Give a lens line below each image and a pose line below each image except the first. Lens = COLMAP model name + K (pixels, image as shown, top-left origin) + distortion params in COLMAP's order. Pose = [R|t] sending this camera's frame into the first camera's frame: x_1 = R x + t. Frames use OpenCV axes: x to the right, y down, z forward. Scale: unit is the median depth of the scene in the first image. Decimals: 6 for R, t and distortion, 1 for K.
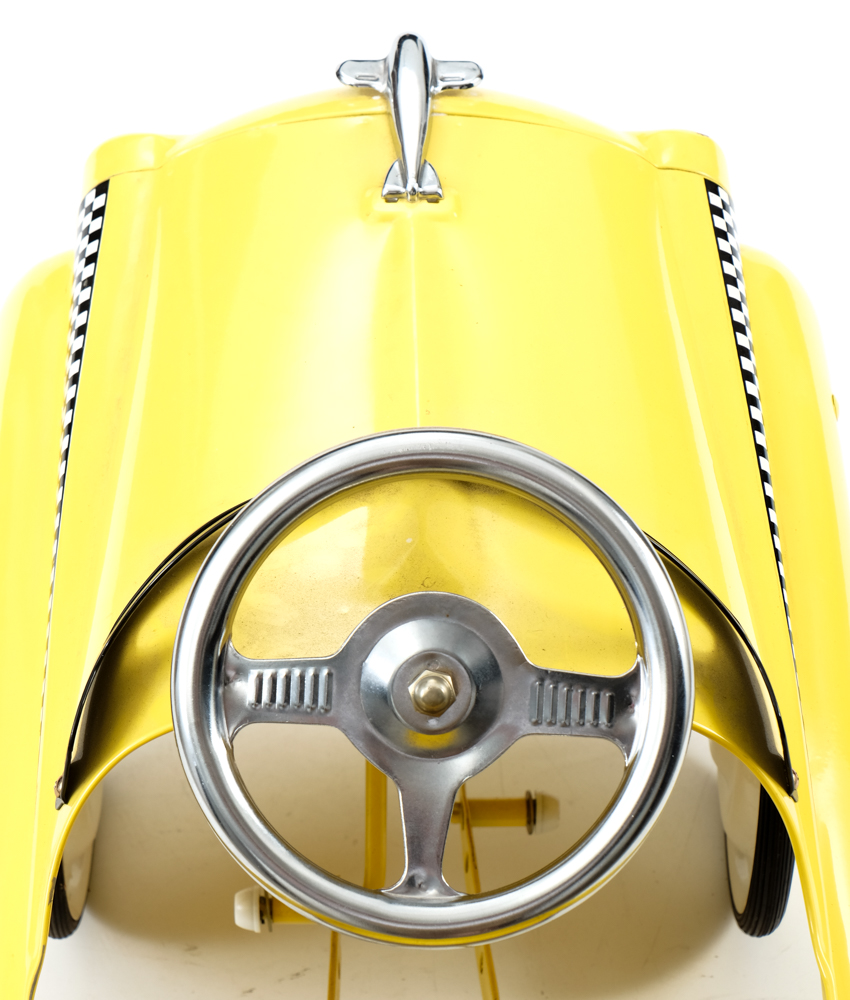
lens RADIAL K [[3812.0, 0, 424.9], [0, 3812.0, 499.9], [0, 0, 1]] dist [-0.197748, 0.000000]
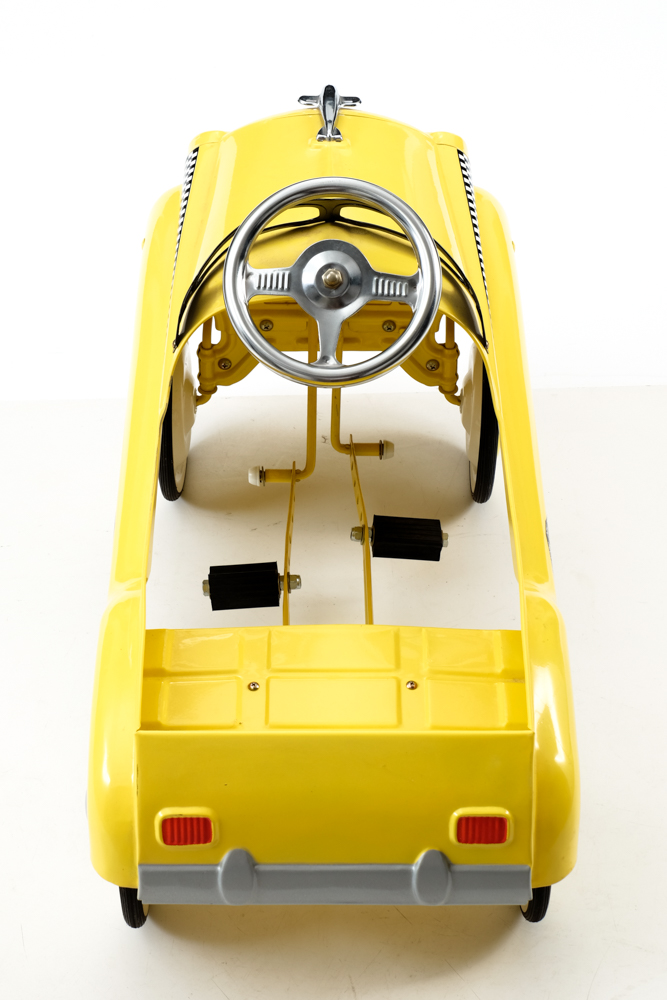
lens RADIAL K [[2061.6, 0, 337.2], [0, 2061.6, 500.2], [0, 0, 1]] dist [0.074068, 0.000000]
pose [[0.999884, 0.009777, -0.011720, 0.018421], [-0.011142, 0.992390, -0.122632, 0.295031], [0.010431, 0.122748, 0.992383, -0.229073]]
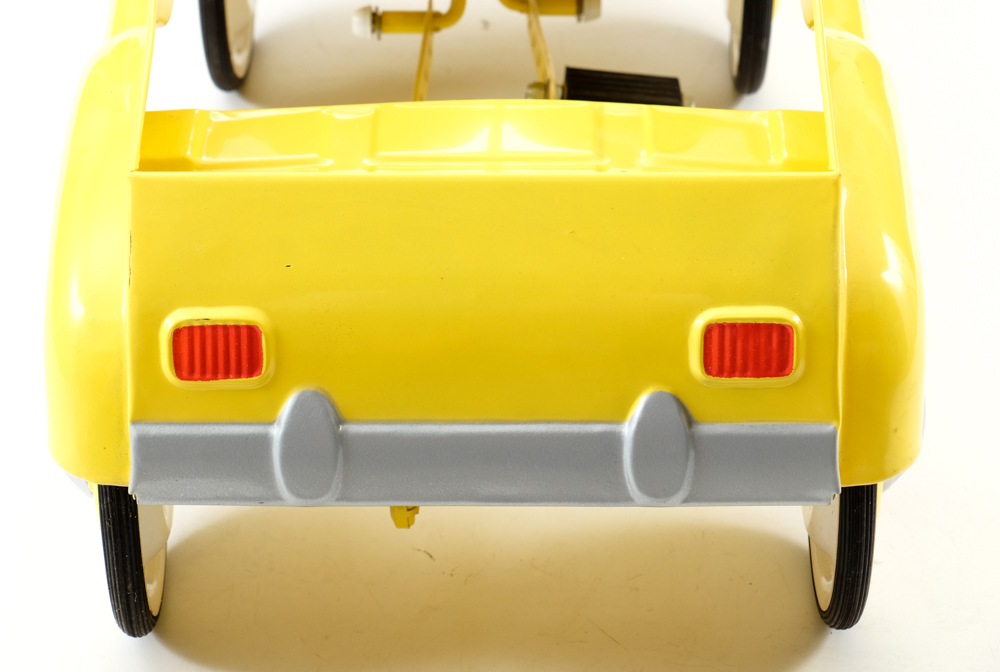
lens RADIAL K [[3241.1, 0, 498.2], [0, 3241.1, 336.0], [0, 0, 1]] dist [-0.042636, 0.000000]
pose [[0.999607, 0.008397, -0.026750, 0.034338], [-0.015318, 0.962677, -0.270220, 0.561559], [0.023483, 0.270523, 0.962427, -0.057468]]
